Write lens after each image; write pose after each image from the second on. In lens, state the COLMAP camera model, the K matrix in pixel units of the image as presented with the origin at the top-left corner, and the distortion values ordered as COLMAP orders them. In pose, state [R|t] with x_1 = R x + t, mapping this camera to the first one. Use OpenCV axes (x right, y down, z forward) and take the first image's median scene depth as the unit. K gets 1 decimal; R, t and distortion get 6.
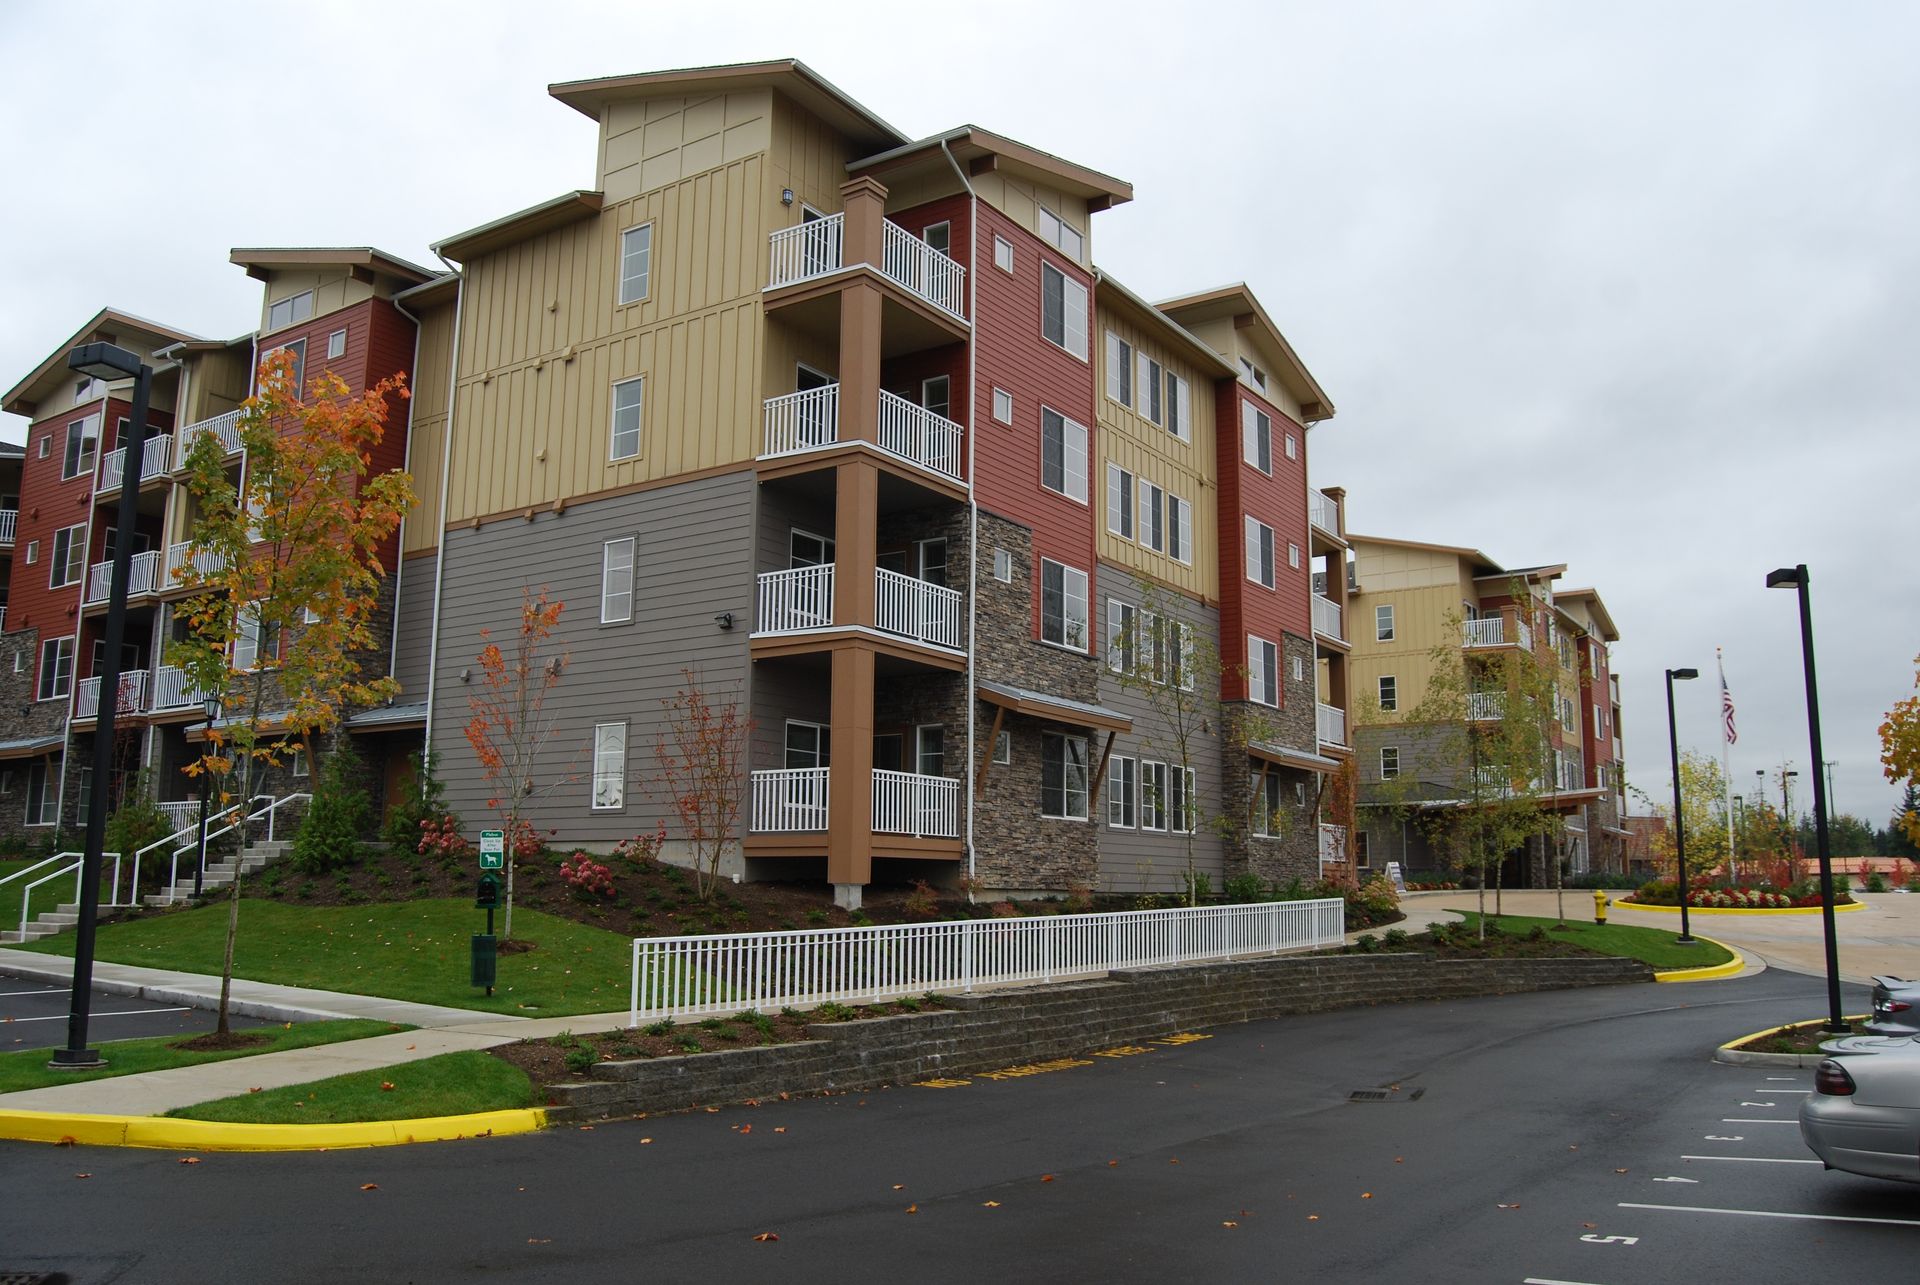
lens RADIAL K [[1501.8, 0, 975.1], [0, 1501.8, 636.6], [0, 0, 1]] dist [-0.096559, 0.040475]
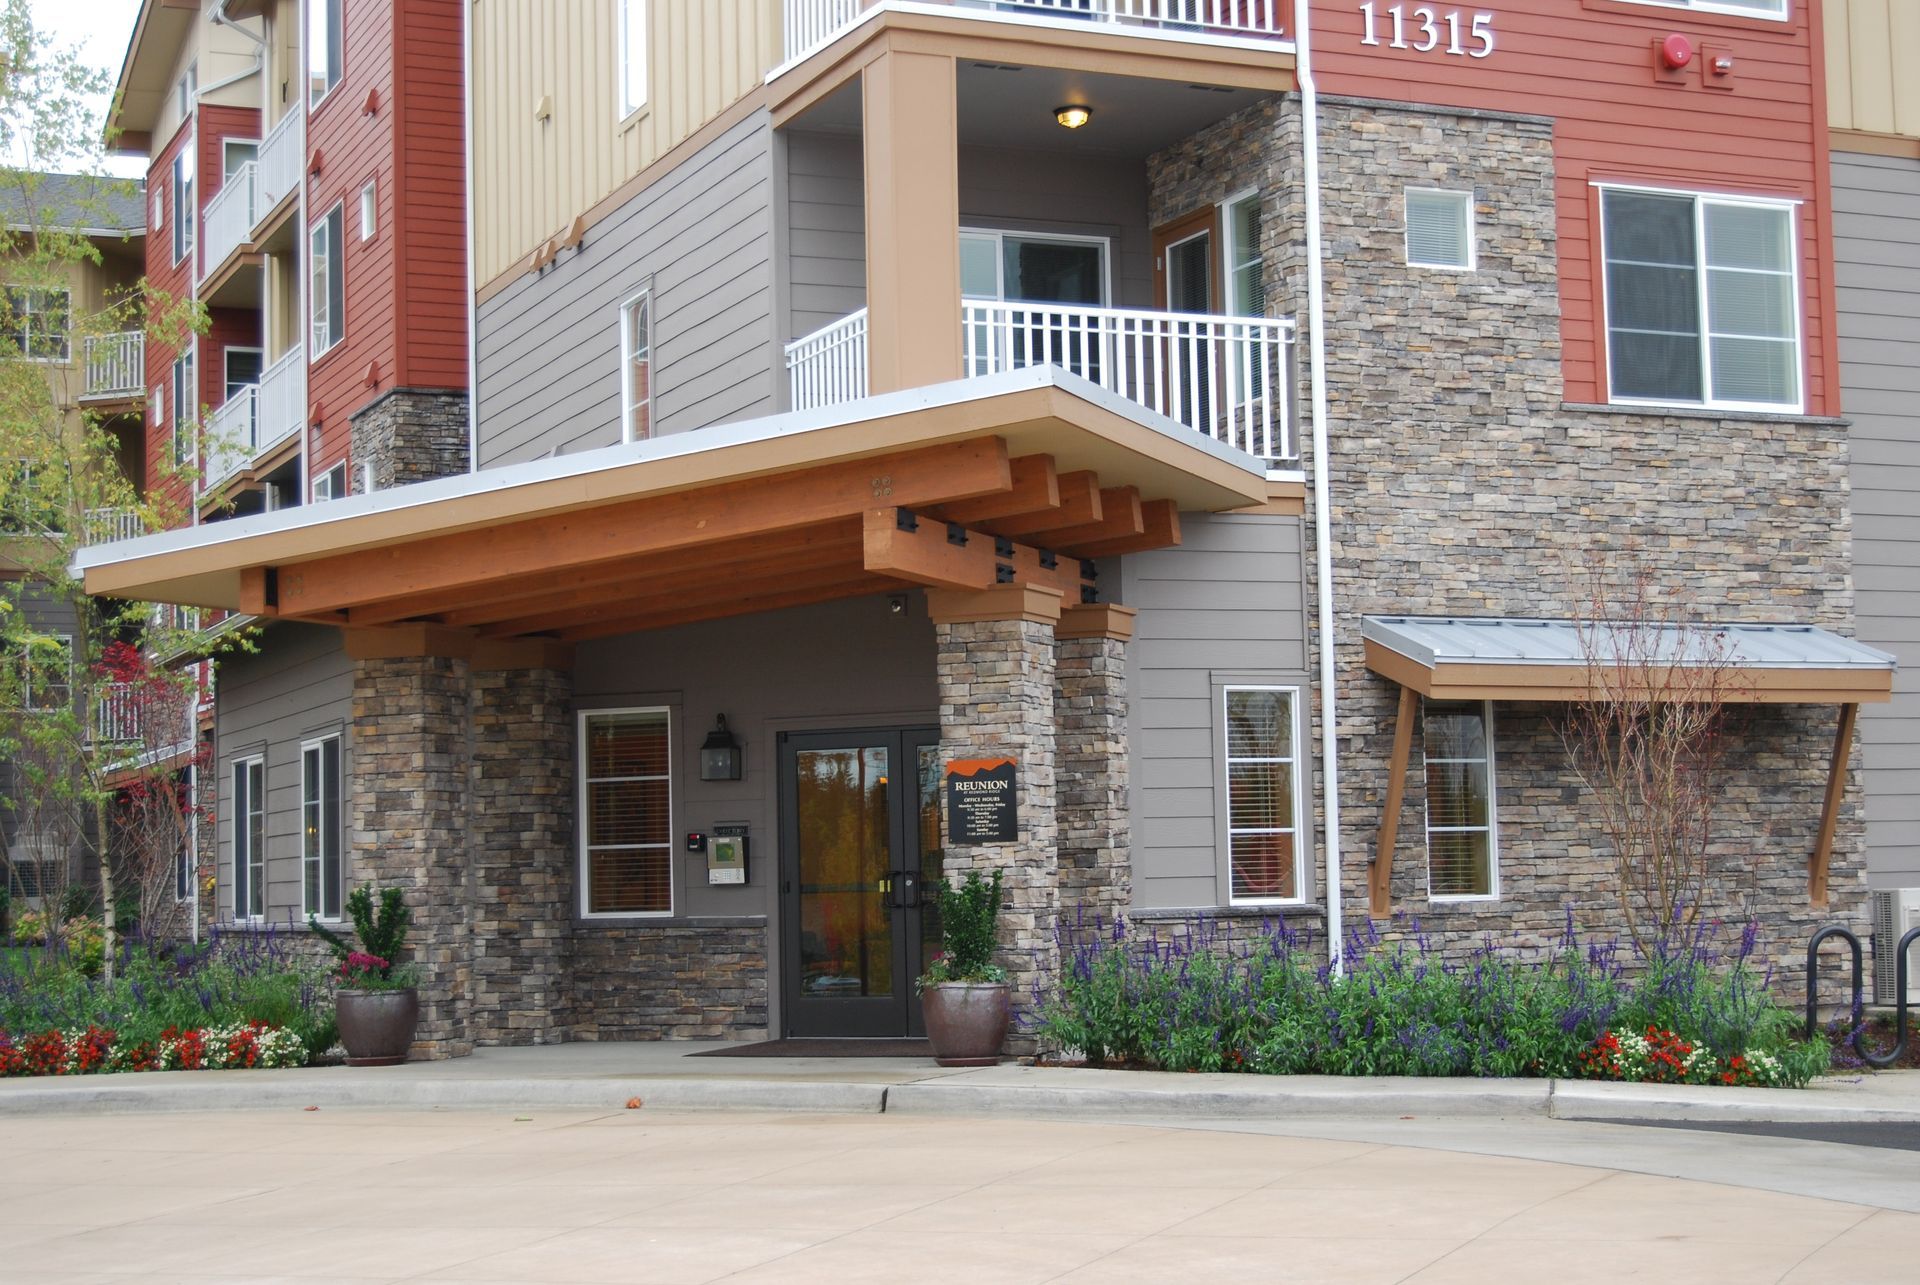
lens RADIAL K [[3089.3, 0, 985.3], [0, 3089.3, 638.7], [0, 0, 1]] dist [-0.032109, -0.080008]
pose [[0.843993, -0.071673, -0.531544, 0.318498], [0.121296, 0.990862, 0.058989, -0.003278], [0.522459, -0.114260, 0.844974, 0.234758]]
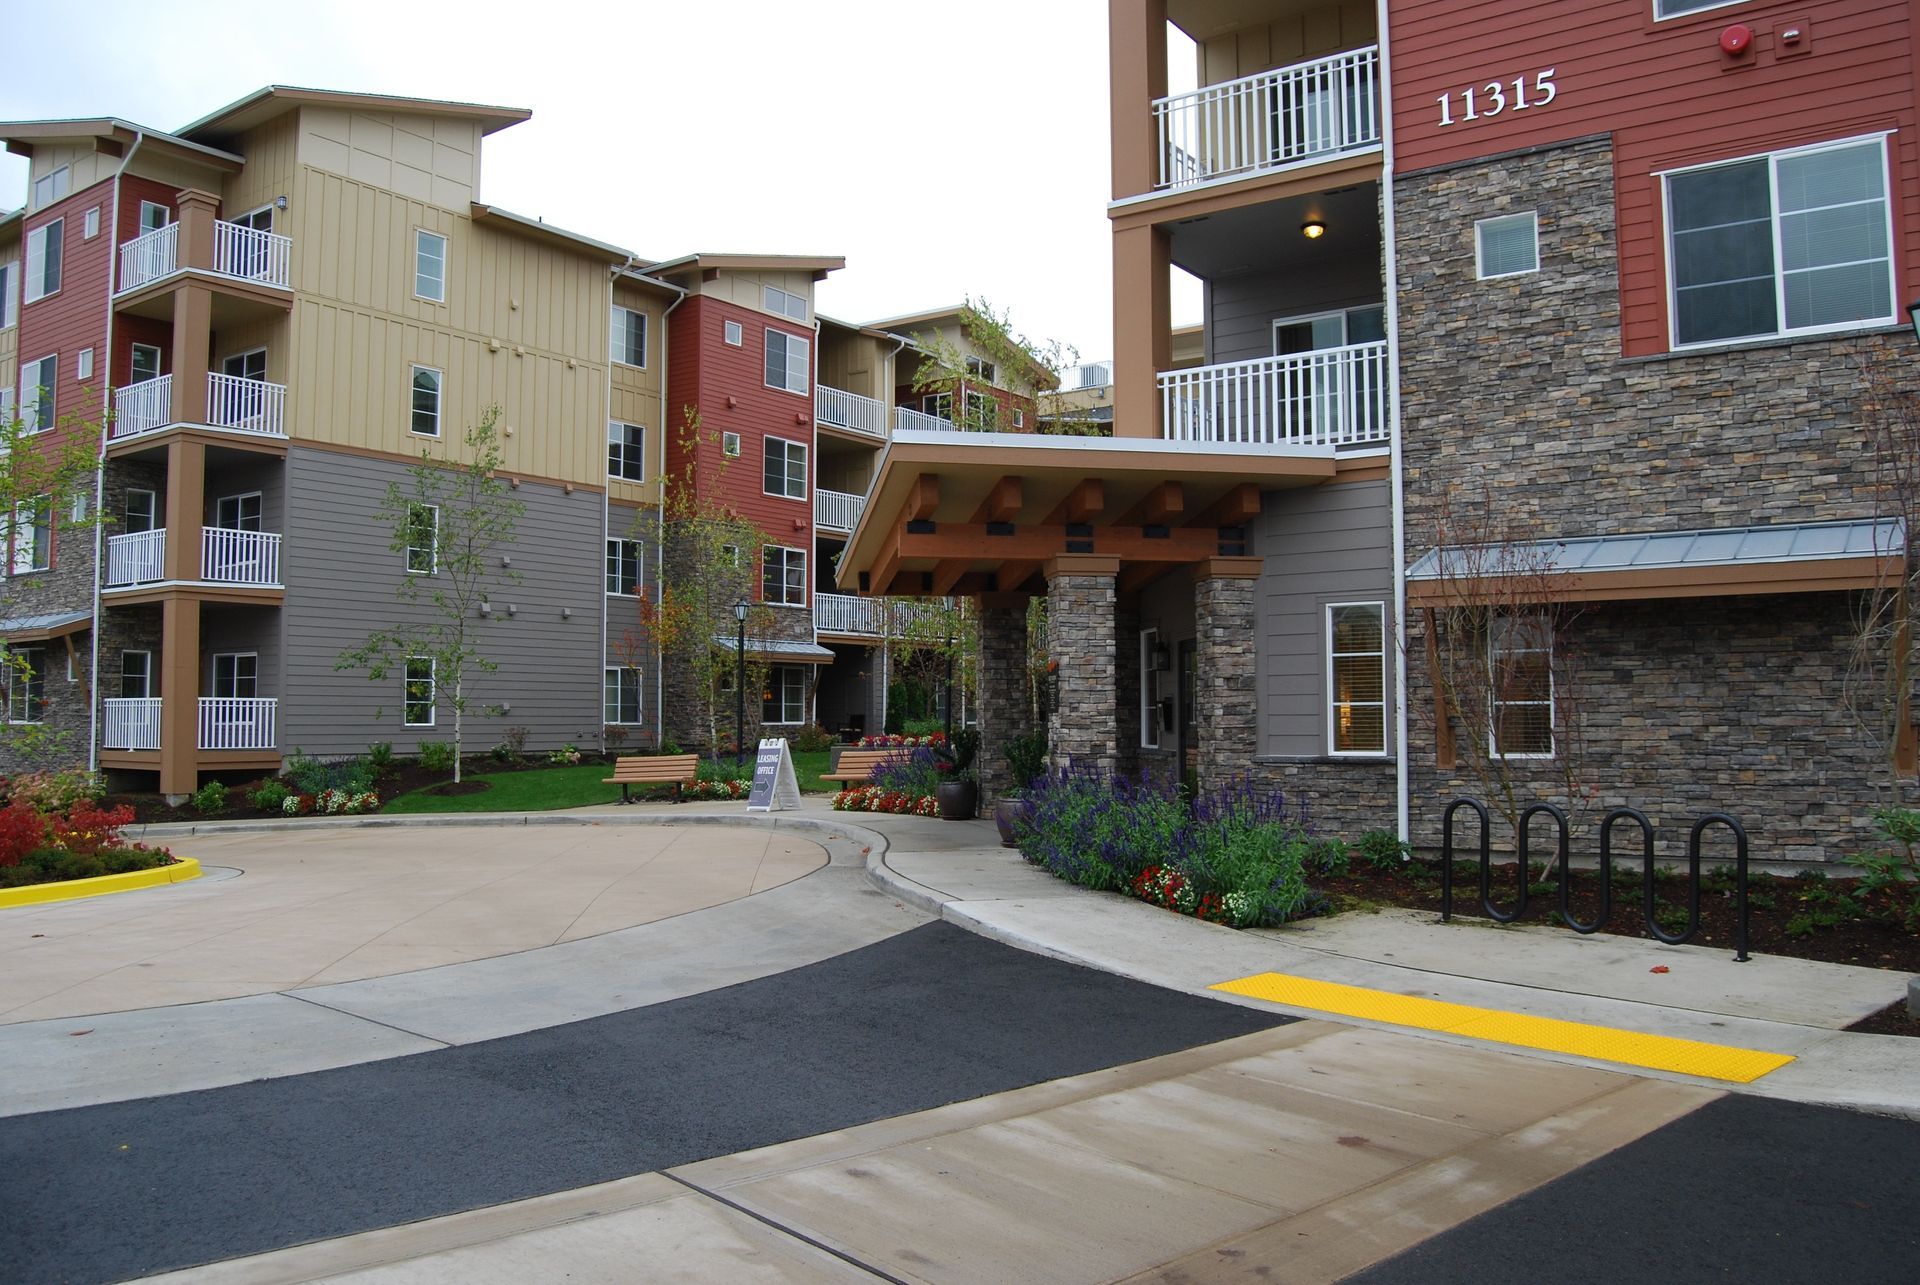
lens RADIAL K [[1501.8, 0, 975.1], [0, 1501.8, 636.6], [0, 0, 1]] dist [-0.096559, 0.040475]
pose [[-0.029042, -0.064232, -0.997512, 0.488665], [0.173034, 0.982544, -0.068306, 0.081878], [0.984488, -0.174588, -0.017420, 0.762699]]
